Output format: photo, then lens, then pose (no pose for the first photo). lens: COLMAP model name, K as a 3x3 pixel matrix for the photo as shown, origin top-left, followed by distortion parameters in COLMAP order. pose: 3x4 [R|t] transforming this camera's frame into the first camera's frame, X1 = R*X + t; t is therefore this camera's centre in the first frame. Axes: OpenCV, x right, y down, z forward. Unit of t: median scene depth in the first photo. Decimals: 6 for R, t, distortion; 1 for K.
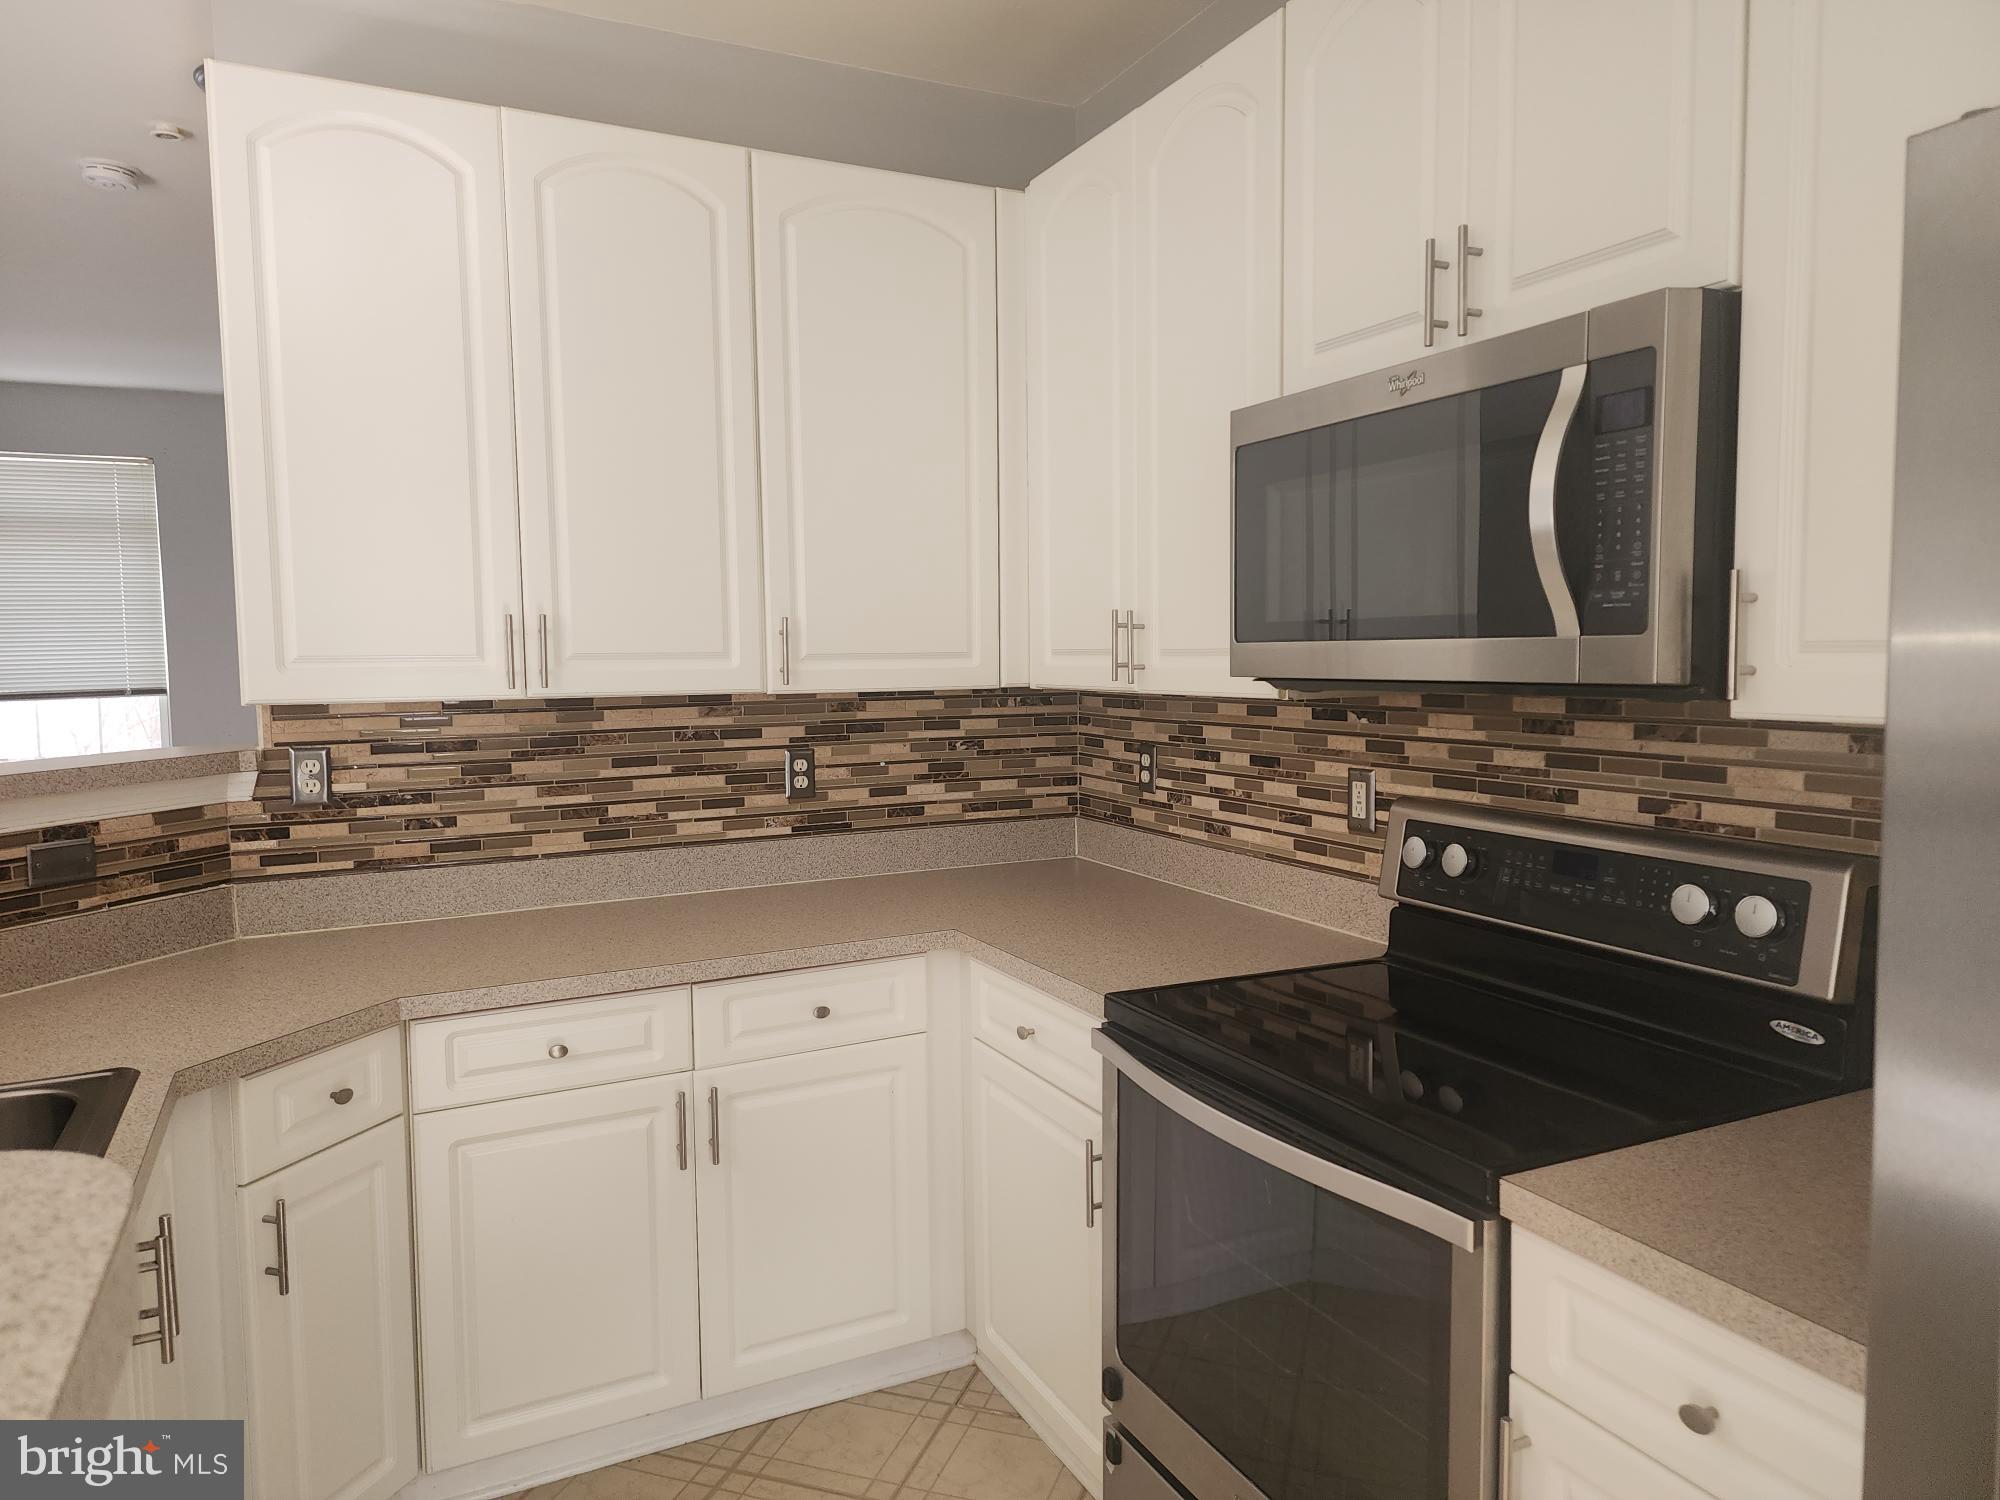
lens RADIAL K [[1279.5, 0, 1006.8], [0, 1279.5, 736.5], [0, 0, 1]] dist [0.017326, -0.006724]
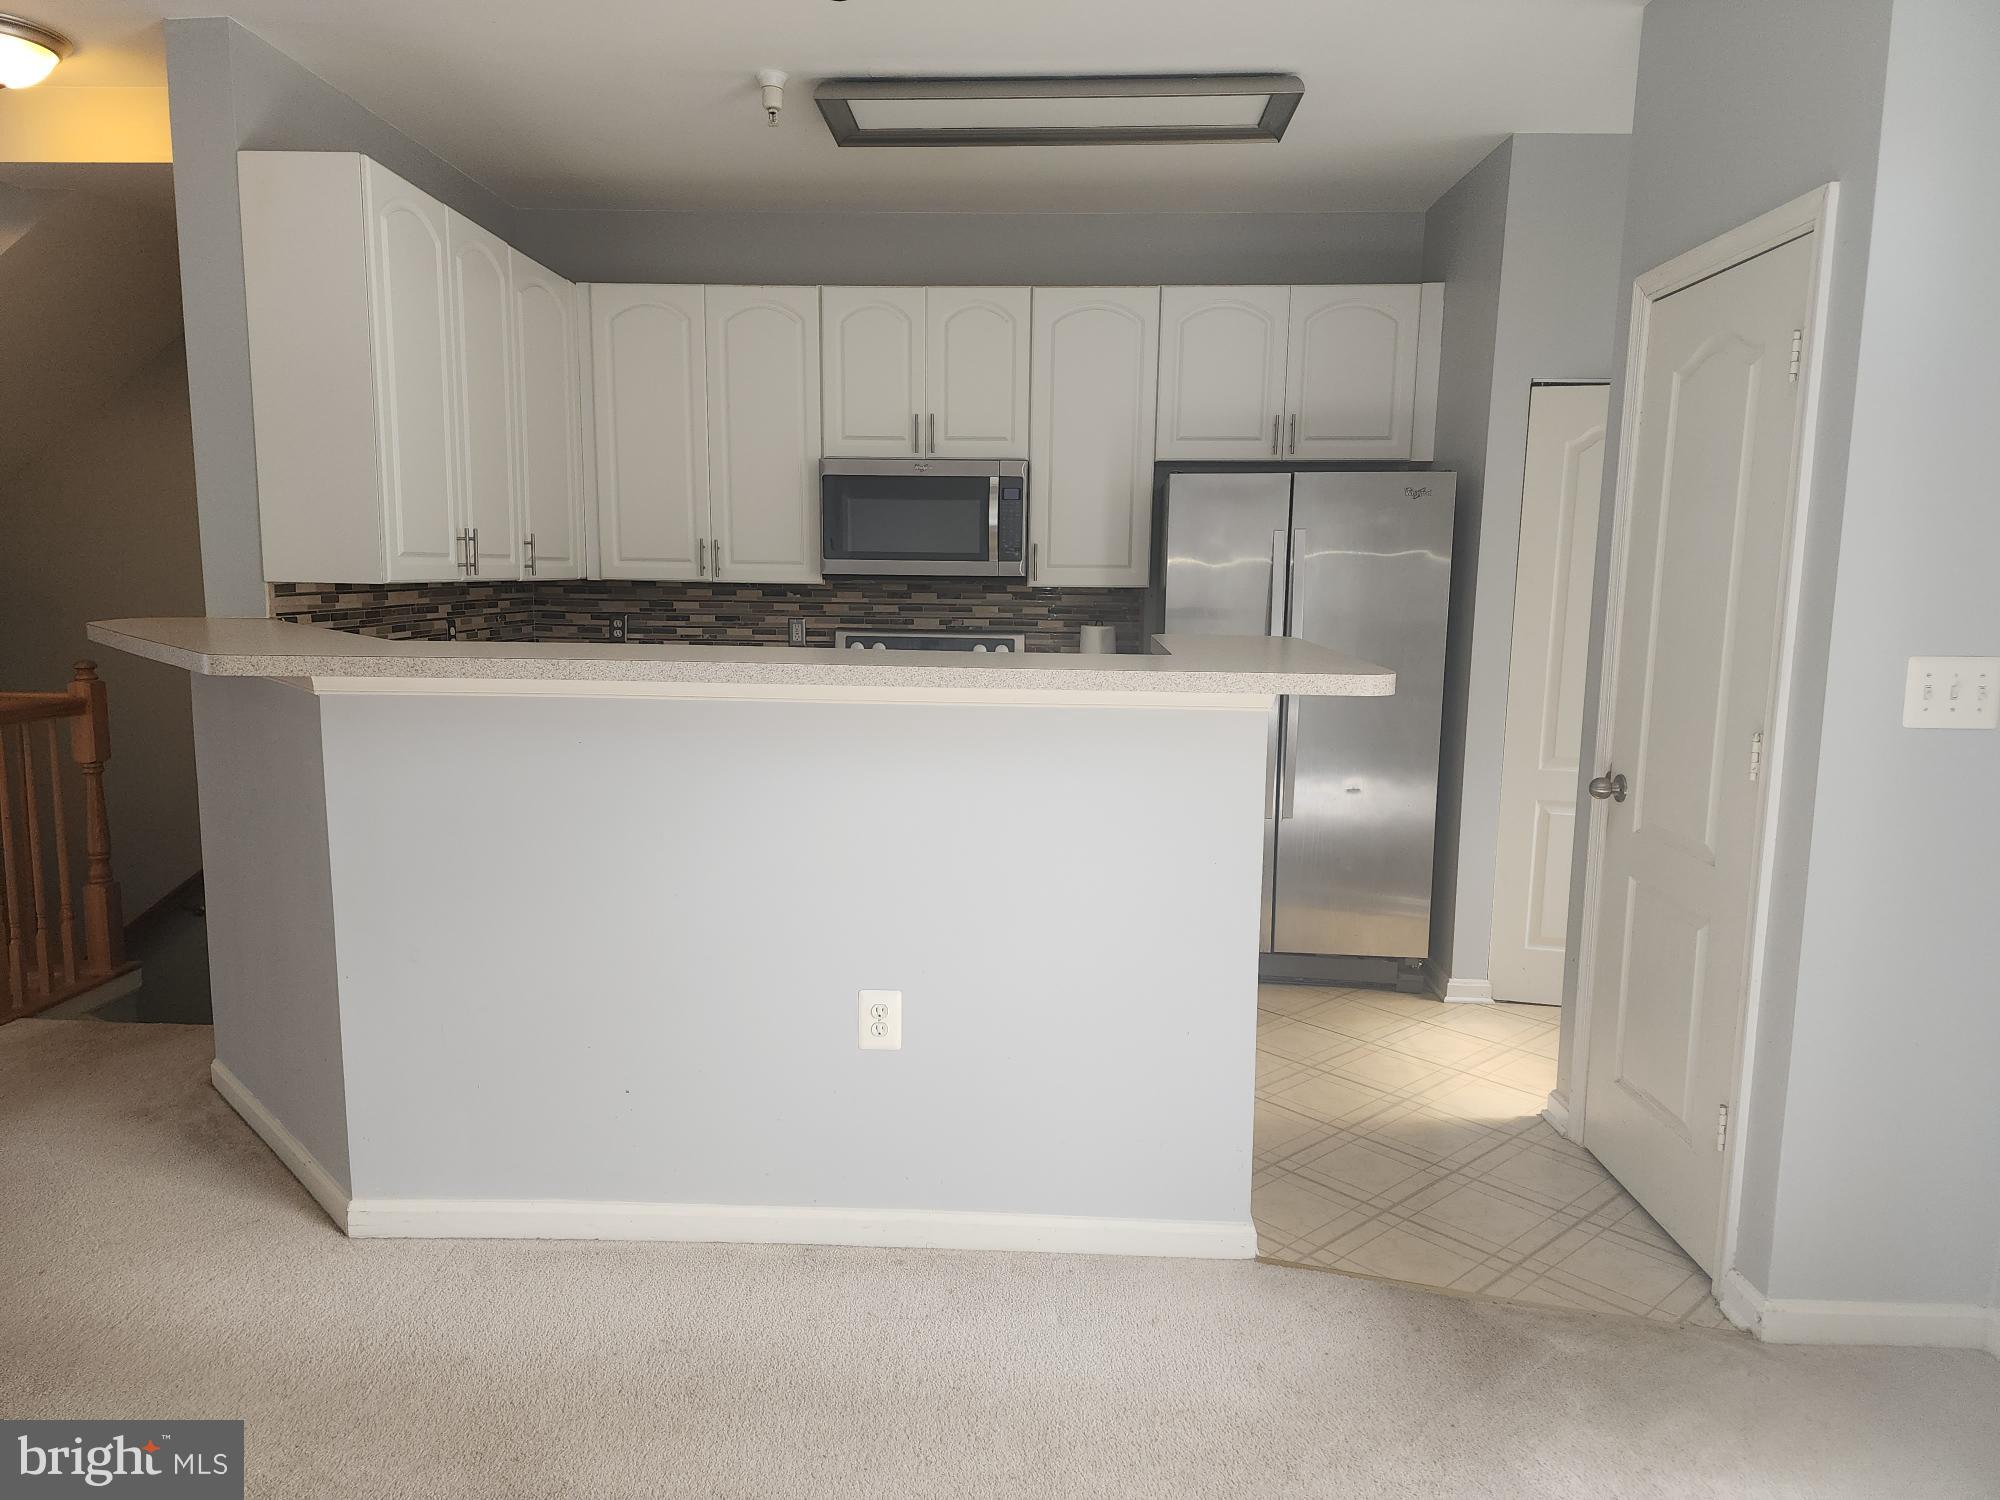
lens RADIAL K [[1330.2, 0, 994.1], [0, 1330.2, 750.4], [0, 0, 1]] dist [0.025146, -0.022429]
pose [[0.460810, -0.102202, 0.881594, -1.479727], [0.038333, 0.994712, 0.095279, 0.043228], [-0.886670, -0.010111, 0.462291, -0.317151]]
